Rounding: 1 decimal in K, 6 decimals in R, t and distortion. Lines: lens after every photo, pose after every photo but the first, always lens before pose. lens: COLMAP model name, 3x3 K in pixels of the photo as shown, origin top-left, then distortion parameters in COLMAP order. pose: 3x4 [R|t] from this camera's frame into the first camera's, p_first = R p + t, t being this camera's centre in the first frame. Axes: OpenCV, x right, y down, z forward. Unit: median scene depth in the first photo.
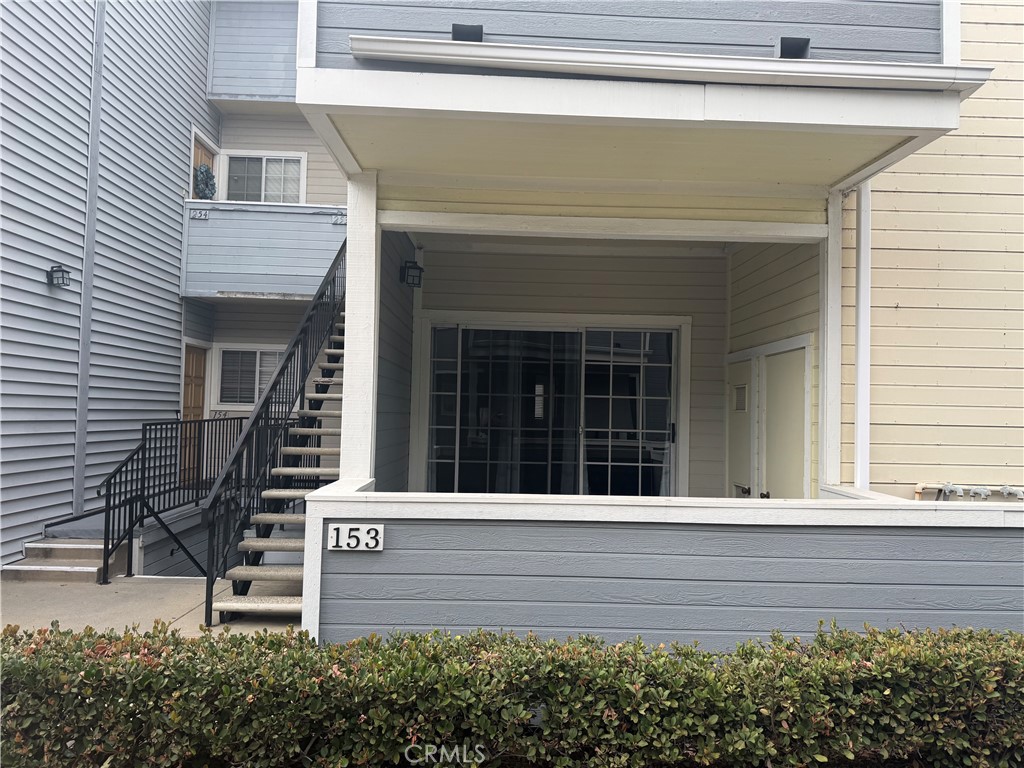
lens RADIAL K [[724.7, 0, 518.5], [0, 724.7, 386.0], [0, 0, 1]] dist [0.036603, -0.024623]
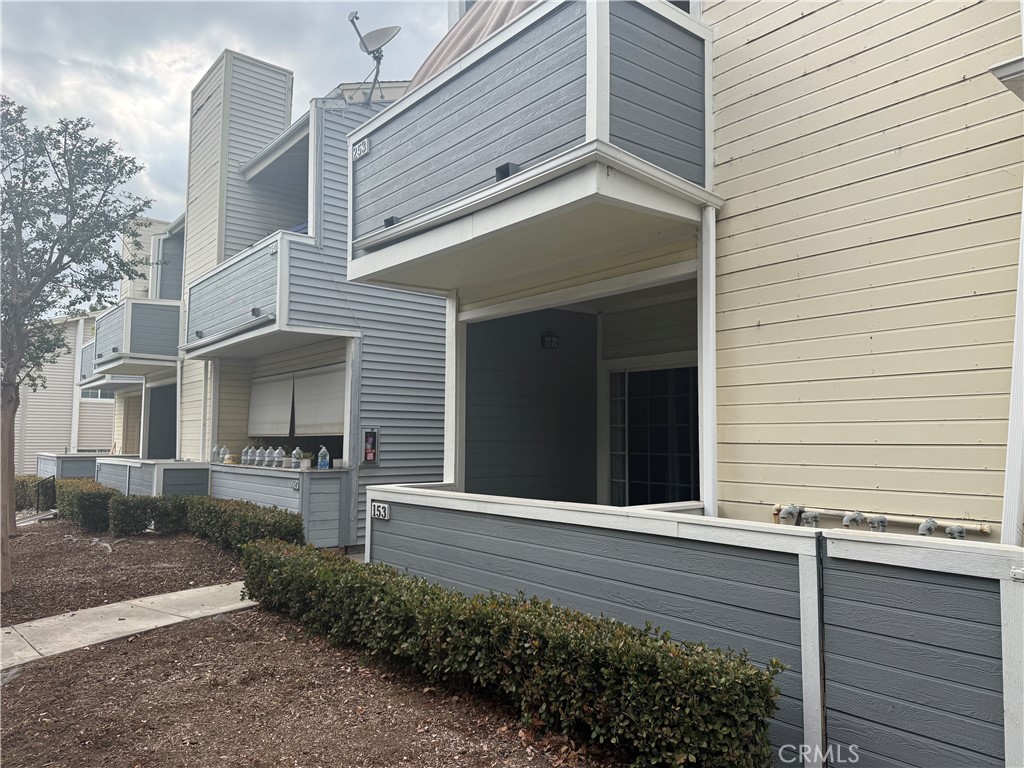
lens RADIAL K [[724.7, 0, 509.6], [0, 724.7, 383.5], [0, 0, 1]] dist [0.036603, -0.024623]
pose [[0.601817, -0.080018, -0.794616, 1.136963], [0.039501, 0.996733, -0.070454, 0.028161], [0.797657, 0.011012, 0.603011, 0.141183]]
